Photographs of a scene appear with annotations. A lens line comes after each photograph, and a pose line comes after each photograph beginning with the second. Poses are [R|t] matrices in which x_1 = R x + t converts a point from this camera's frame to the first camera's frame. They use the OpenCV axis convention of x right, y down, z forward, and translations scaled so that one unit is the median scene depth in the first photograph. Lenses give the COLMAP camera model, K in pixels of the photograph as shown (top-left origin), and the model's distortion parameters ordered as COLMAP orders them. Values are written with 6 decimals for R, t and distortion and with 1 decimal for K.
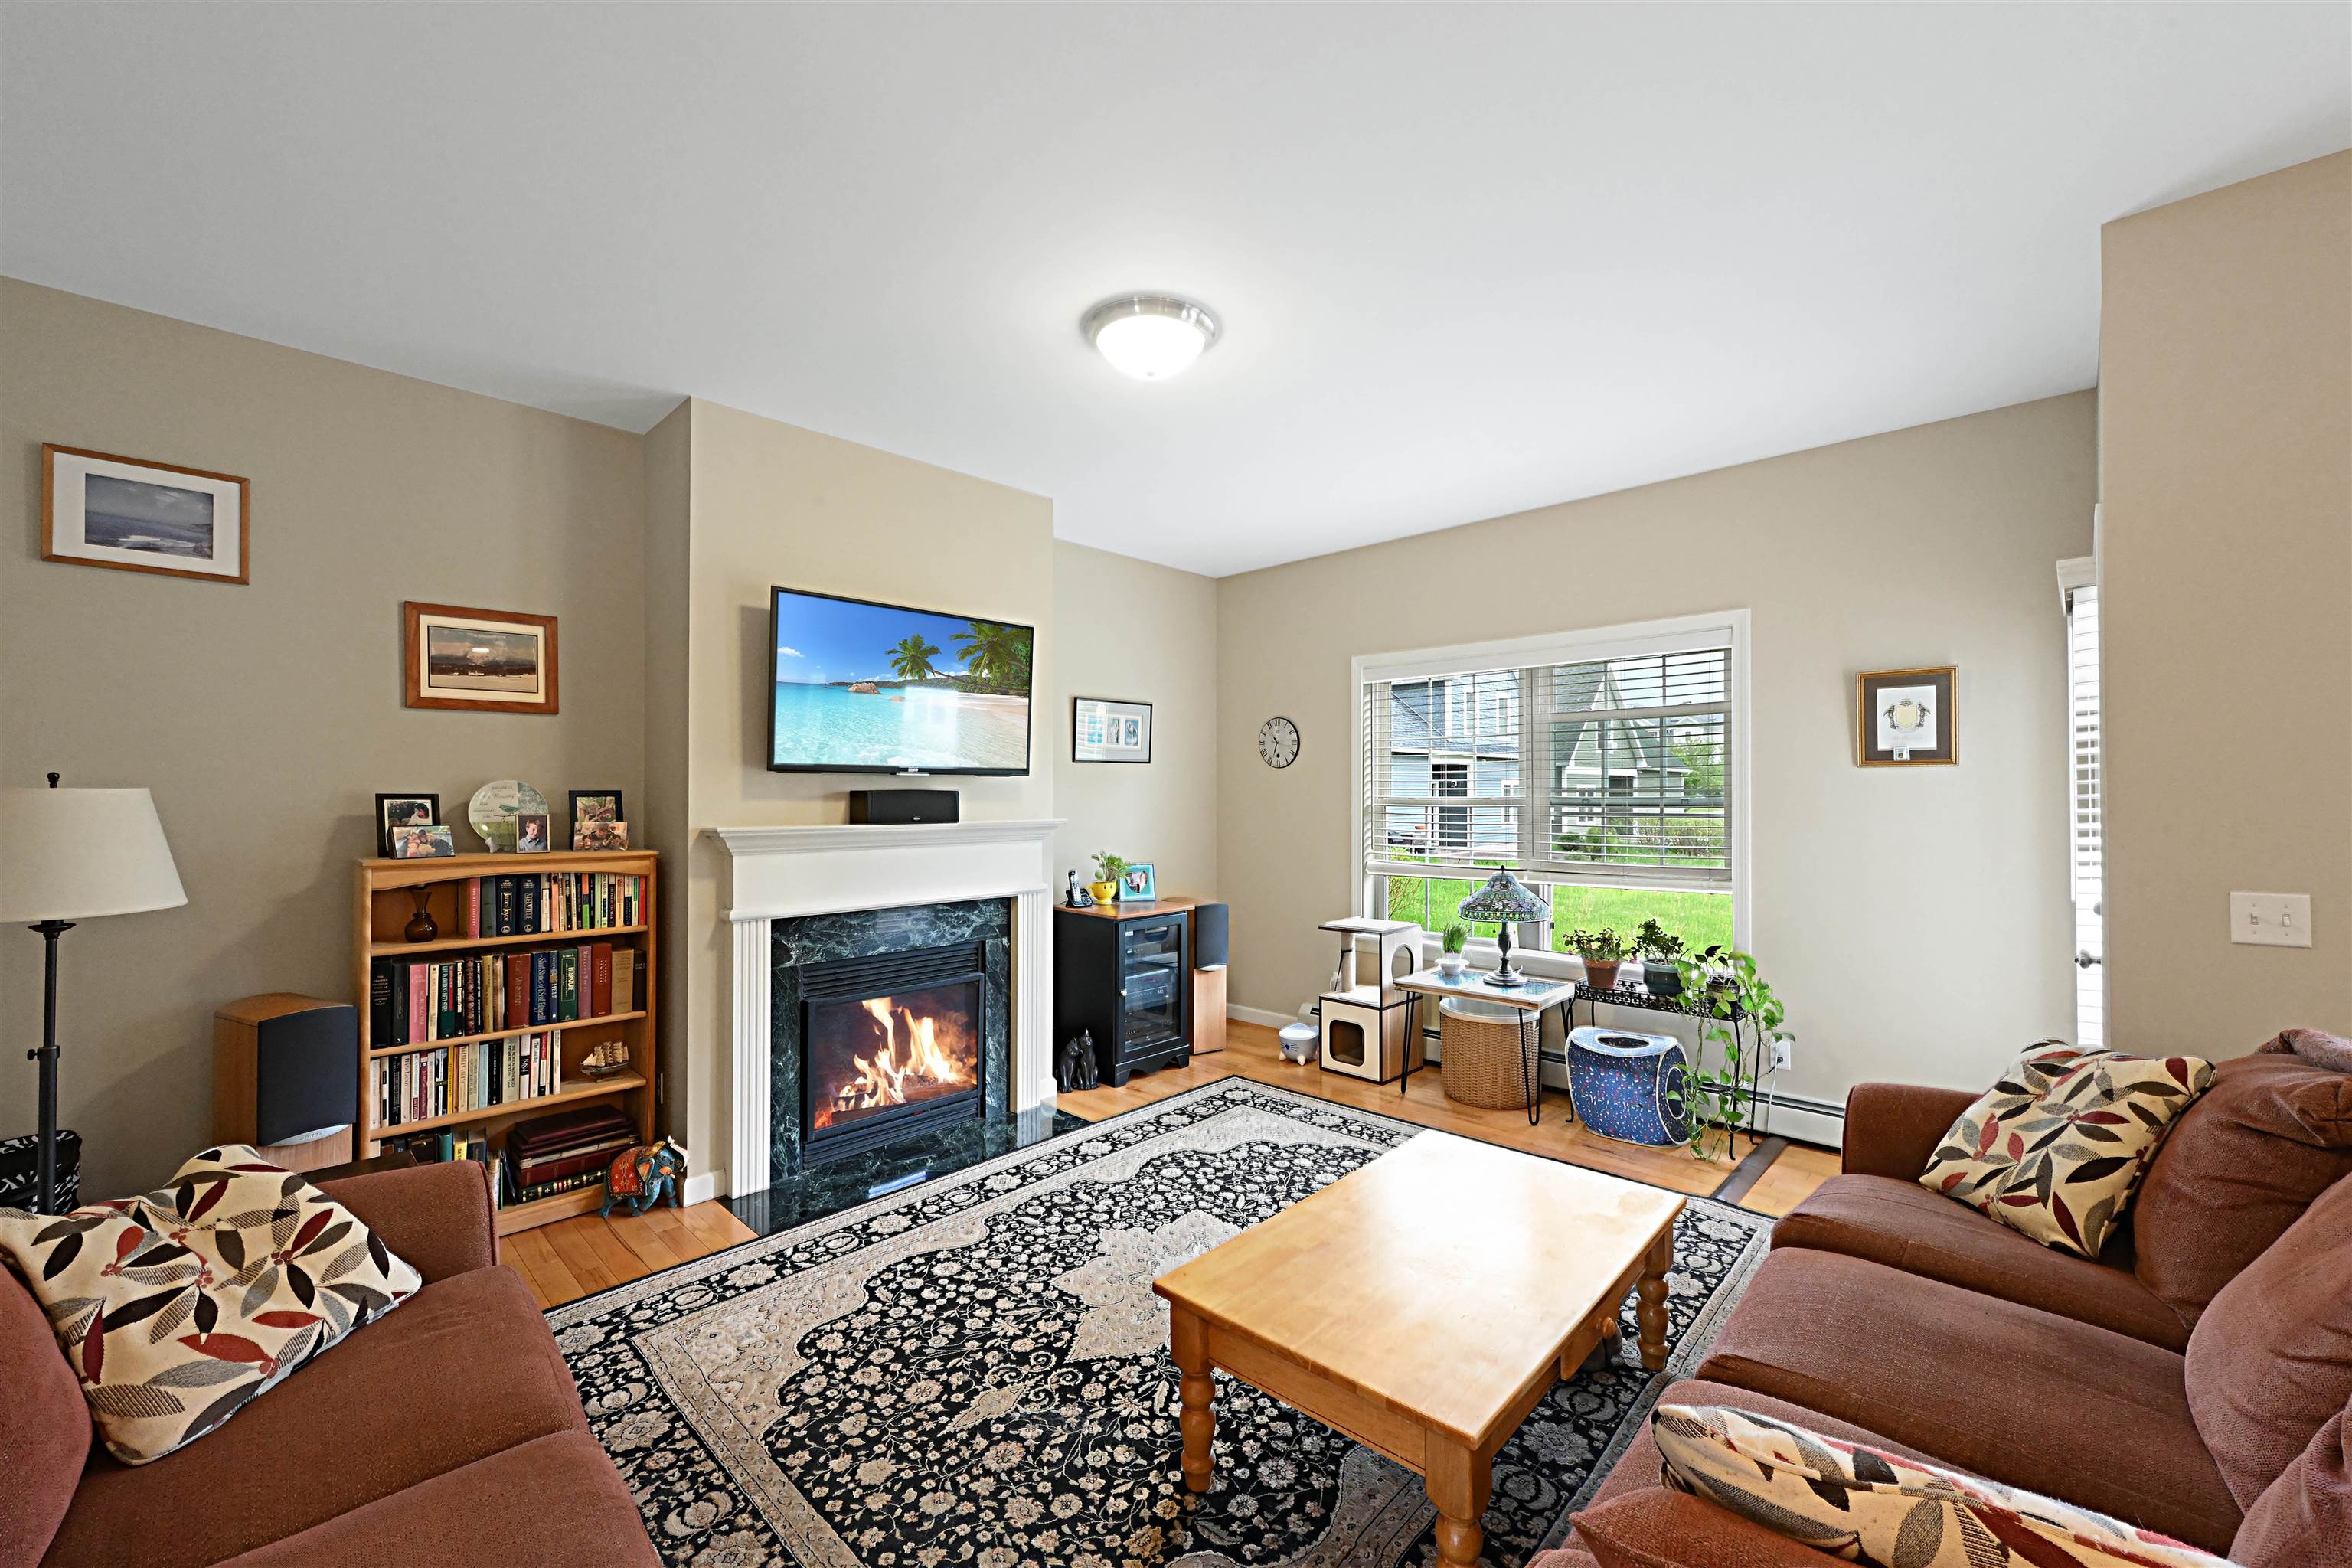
lens RADIAL K [[941.7, 0, 1173.8], [0, 941.7, 781.7], [0, 0, 1]] dist [0.003044, 0.000164]
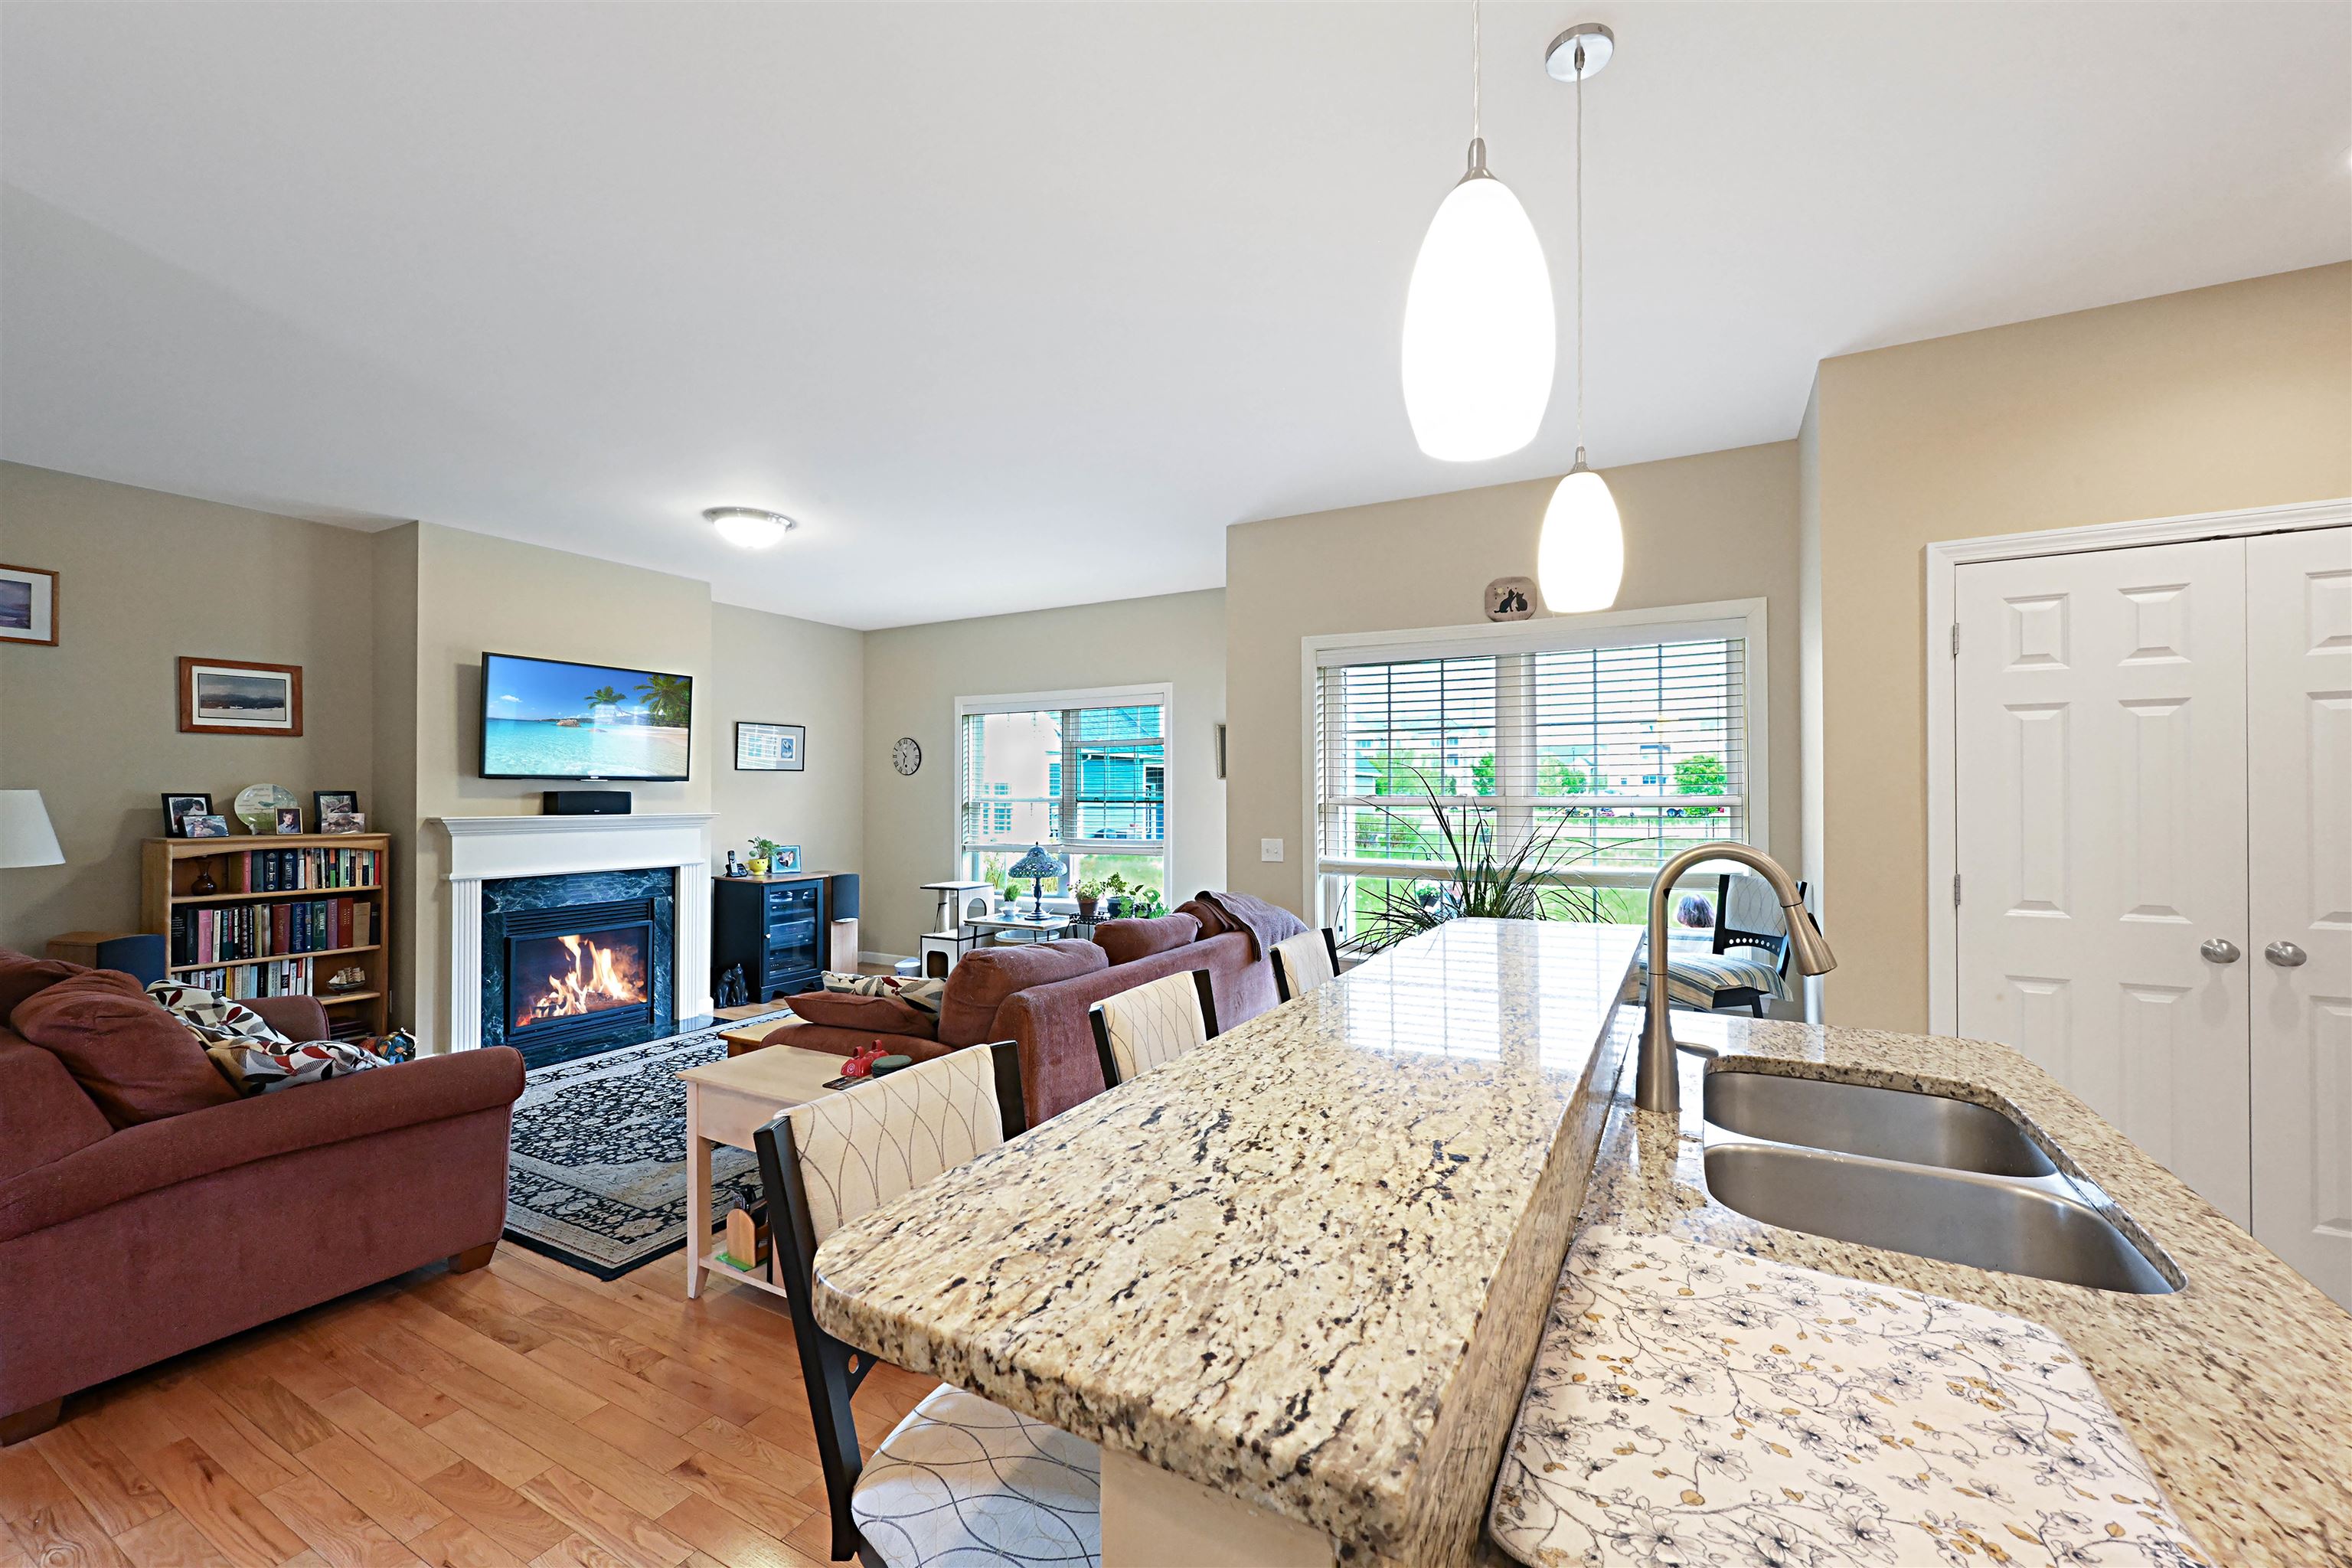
lens RADIAL K [[941.7, 0, 1195.6], [0, 941.7, 785.9], [0, 0, 1]] dist [0.003044, 0.000164]
pose [[0.961347, 0.003728, 0.275313, 0.234962], [-0.004754, 0.999984, 0.003061, -0.009509], [-0.275297, -0.004251, 0.961350, -0.716109]]
